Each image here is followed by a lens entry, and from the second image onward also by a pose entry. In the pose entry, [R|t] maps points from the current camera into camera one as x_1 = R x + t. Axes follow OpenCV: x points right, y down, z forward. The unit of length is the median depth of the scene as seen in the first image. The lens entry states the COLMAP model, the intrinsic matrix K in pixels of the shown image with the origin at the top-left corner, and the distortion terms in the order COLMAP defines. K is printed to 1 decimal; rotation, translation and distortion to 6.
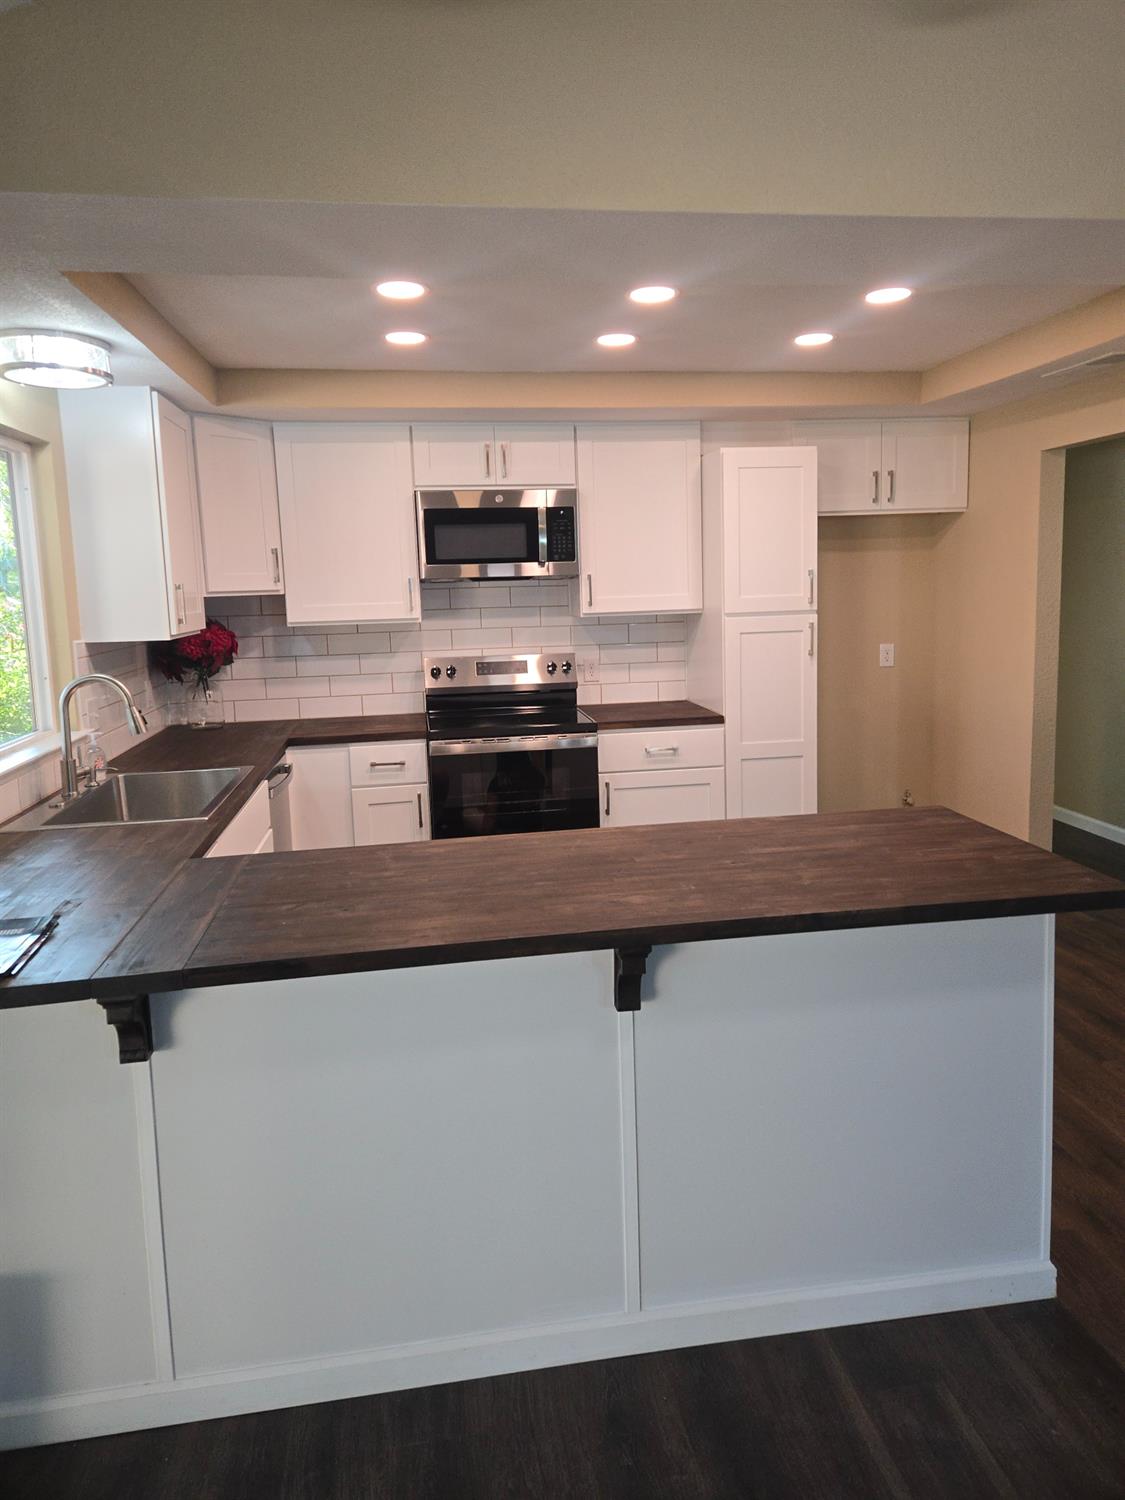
lens RADIAL K [[1004.7, 0, 570.5], [0, 1004.7, 711.6], [0, 0, 1]] dist [0.056566, -0.002065]
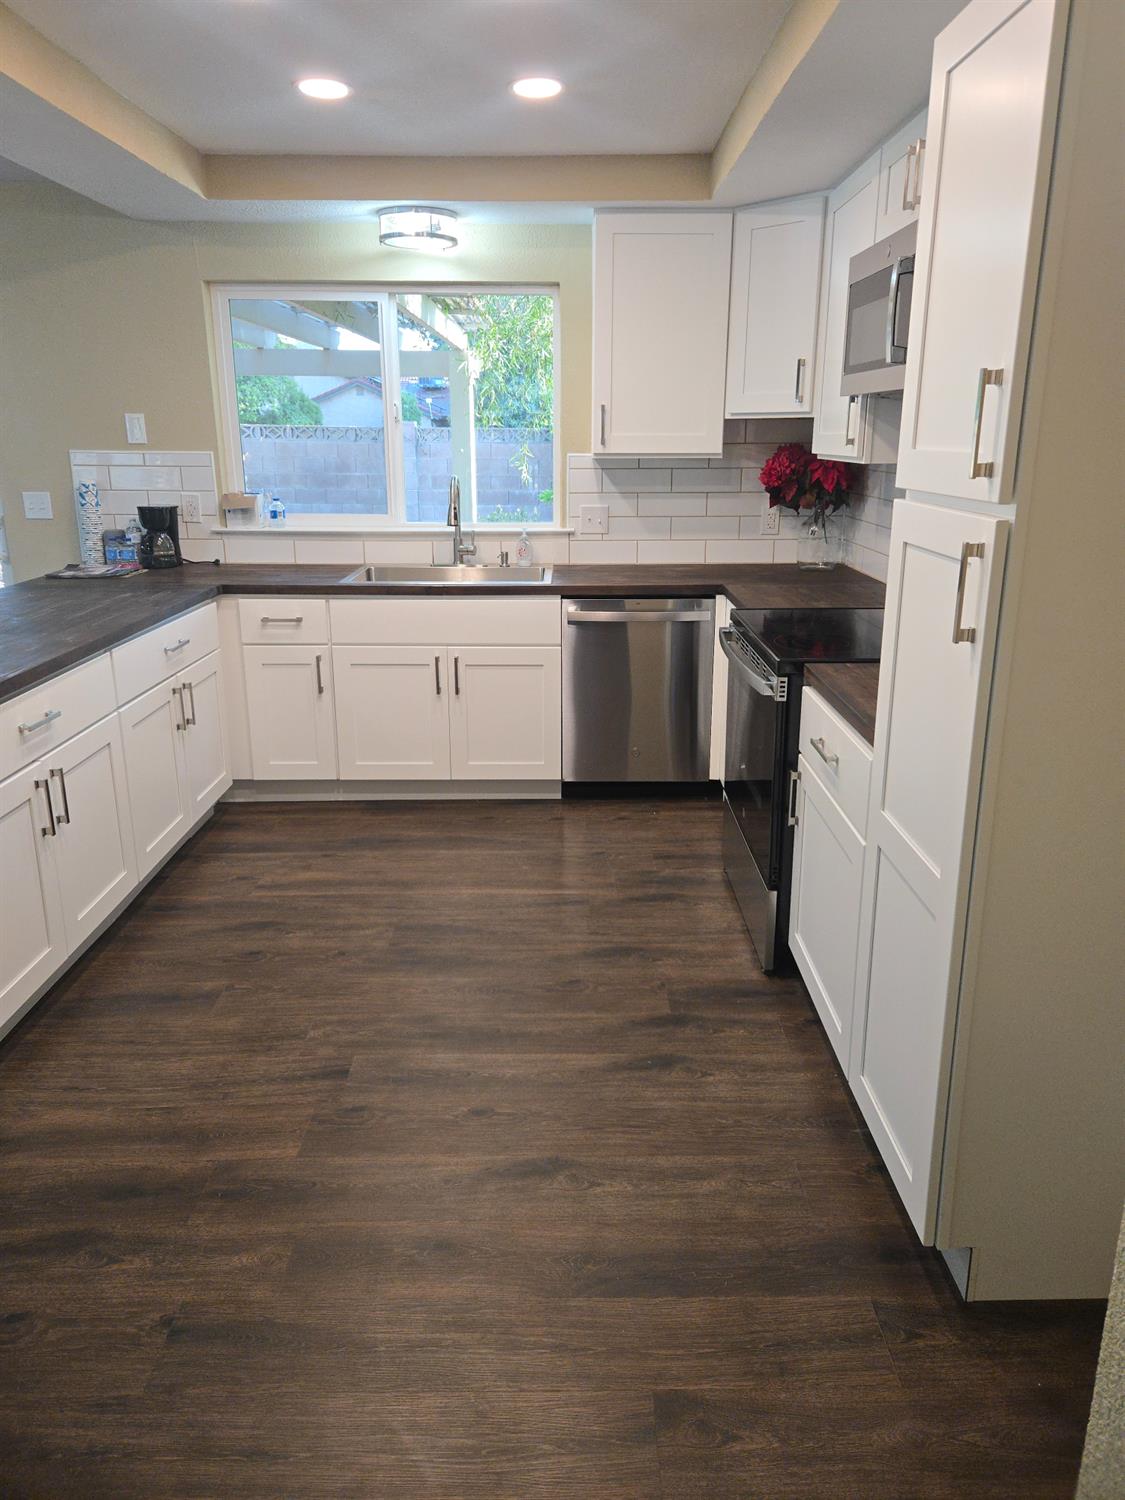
lens RADIAL K [[1004.7, 0, 570.5], [0, 1004.7, 711.6], [0, 0, 1]] dist [0.056566, -0.002065]
pose [[-0.152234, 0.294601, -0.943417, 0.574674], [-0.125441, 0.941063, 0.314108, -0.119998], [0.980352, 0.166161, -0.106307, 0.899674]]
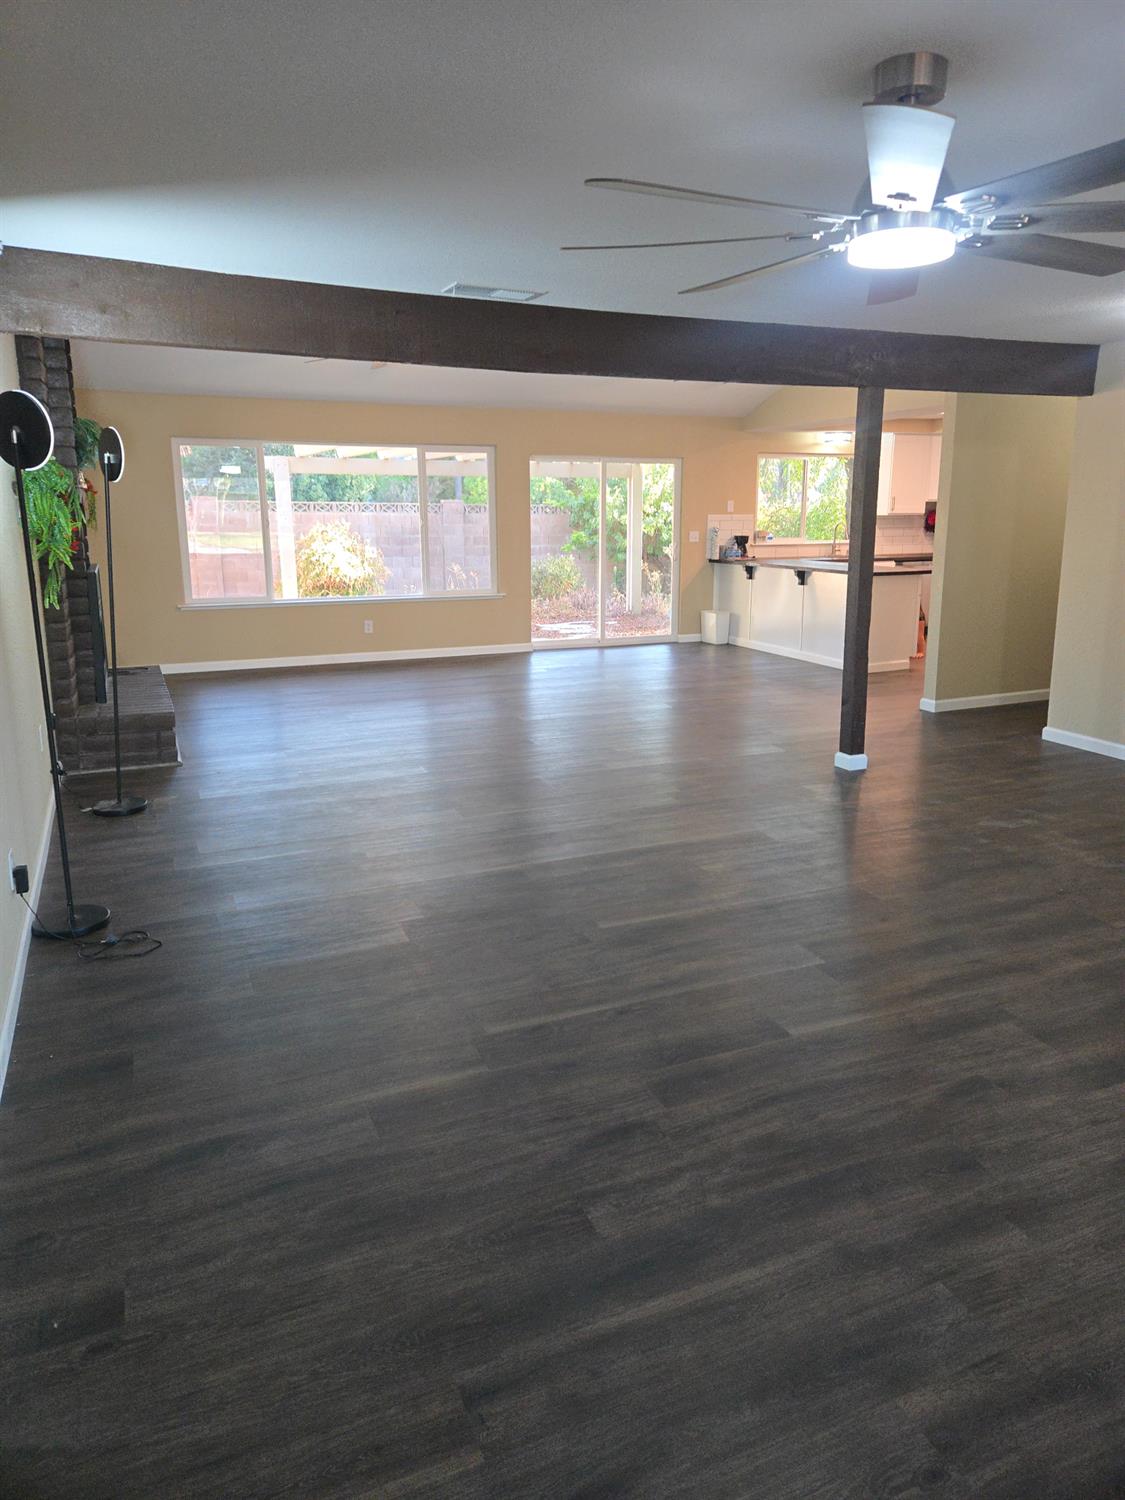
lens RADIAL K [[1004.7, 0, 570.5], [0, 1004.7, 711.6], [0, 0, 1]] dist [0.056566, -0.002065]
pose [[0.252273, 0.222769, -0.941665, 1.938785], [-0.136405, 0.971609, 0.193310, 0.039028], [0.957994, 0.079681, 0.275498, -0.596655]]
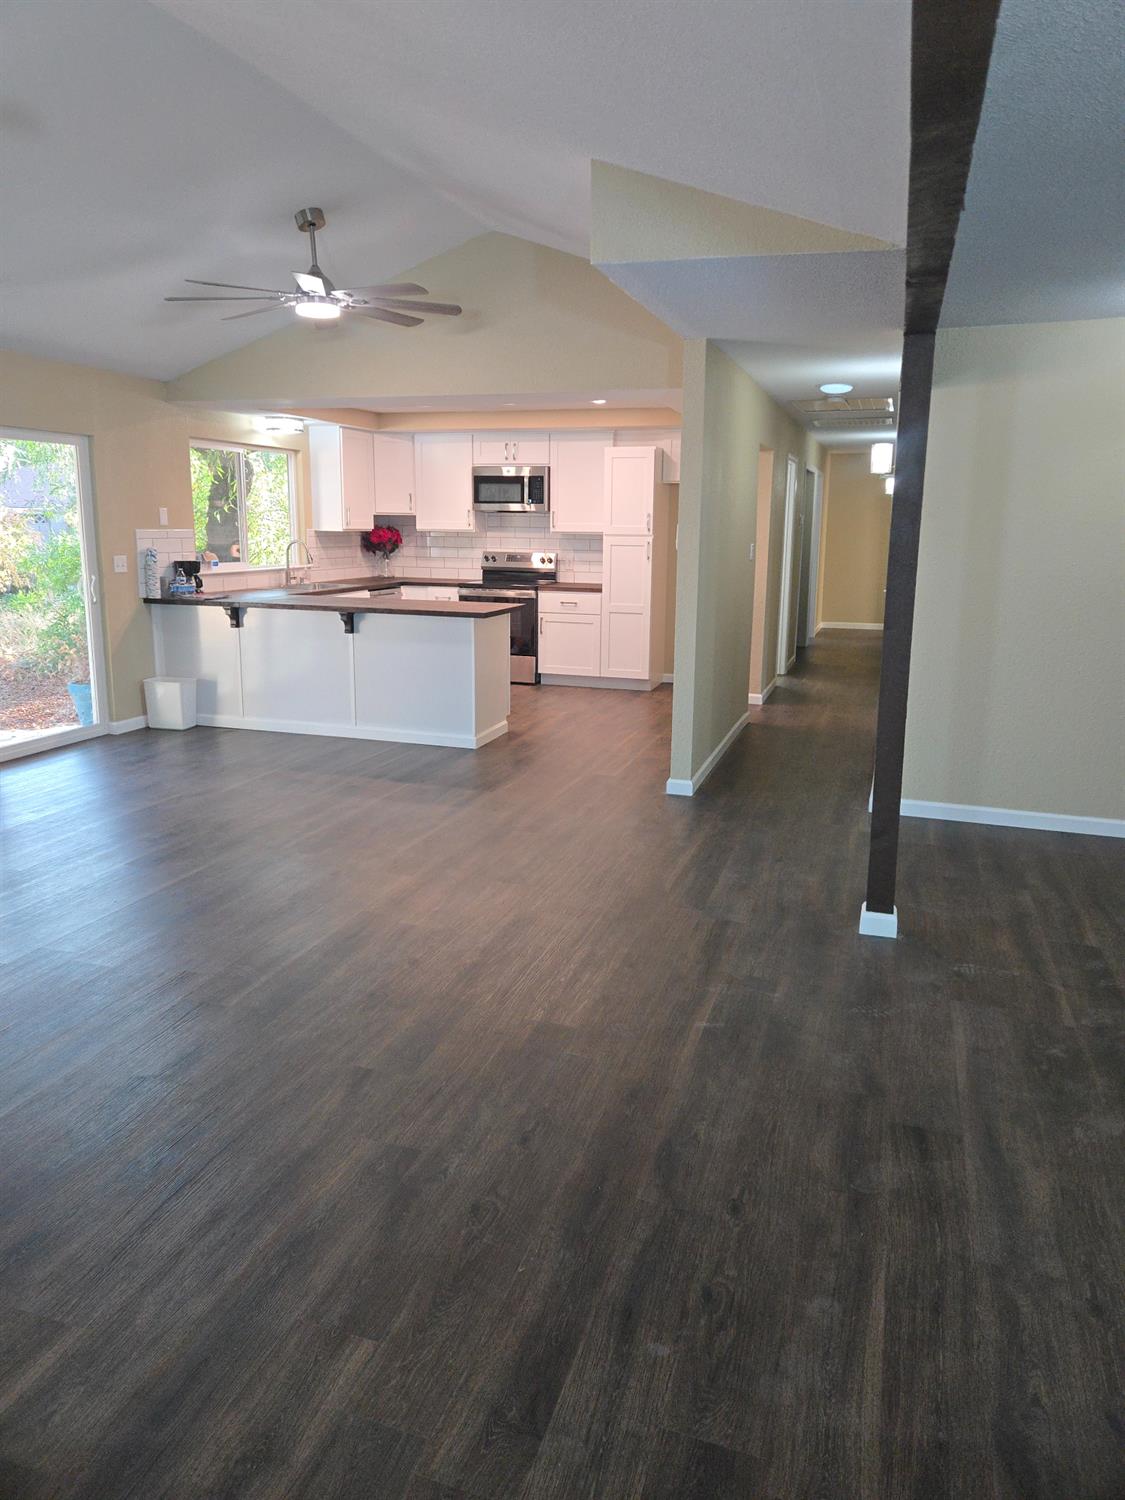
lens RADIAL K [[1004.7, 0, 570.5], [0, 1004.7, 711.6], [0, 0, 1]] dist [0.056566, -0.002065]
pose [[0.890345, 0.122849, -0.438399, 0.966401], [-0.096558, 0.991955, 0.081867, 0.086134], [0.444930, -0.030559, 0.895044, -0.745584]]
